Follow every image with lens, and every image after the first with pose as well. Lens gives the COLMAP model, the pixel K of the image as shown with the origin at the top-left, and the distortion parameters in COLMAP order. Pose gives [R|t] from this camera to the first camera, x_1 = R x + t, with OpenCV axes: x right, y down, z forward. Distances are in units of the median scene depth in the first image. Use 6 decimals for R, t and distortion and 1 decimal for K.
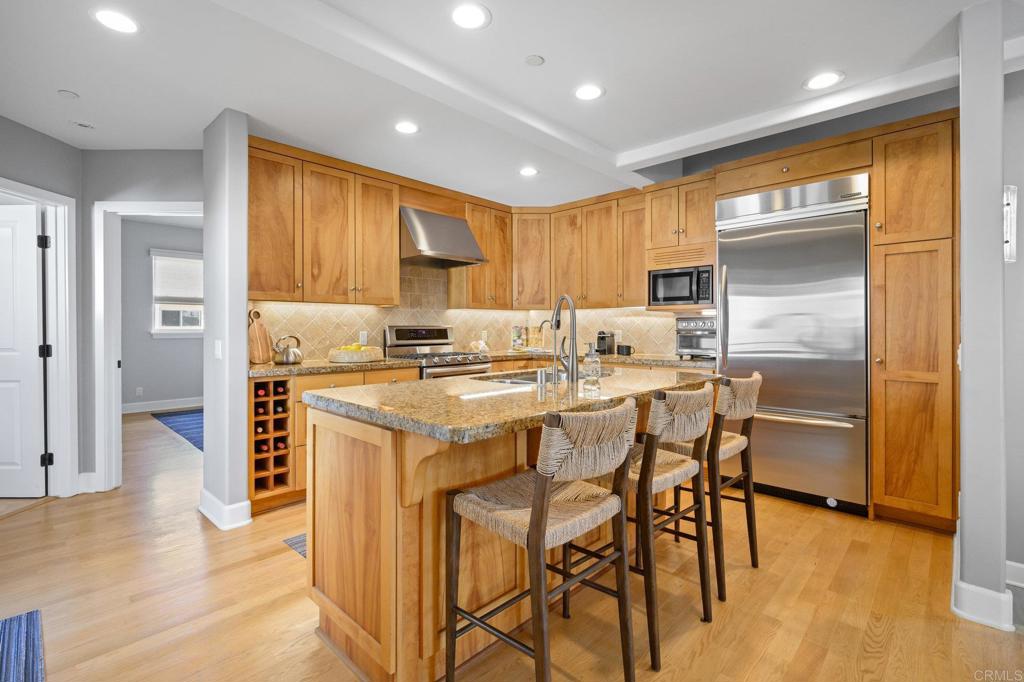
lens RADIAL K [[480.9, 0, 507.6], [0, 480.9, 330.8], [0, 0, 1]] dist [0.000988, 0.000219]
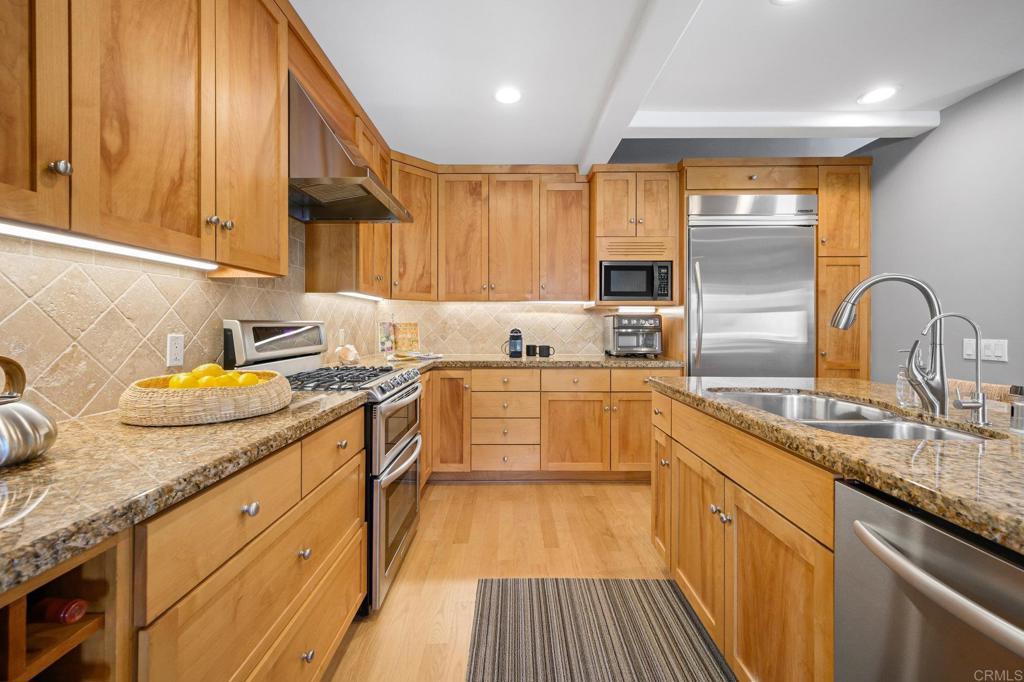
lens RADIAL K [[422.6, 0, 538.5], [0, 422.6, 324.6], [0, 0, 1]] dist [-0.000283, 0.000987]
pose [[0.713497, 0.001690, 0.700657, -0.332257], [0.002455, 0.999985, -0.004912, -0.003762], [-0.700654, 0.005225, 0.713482, 0.525344]]
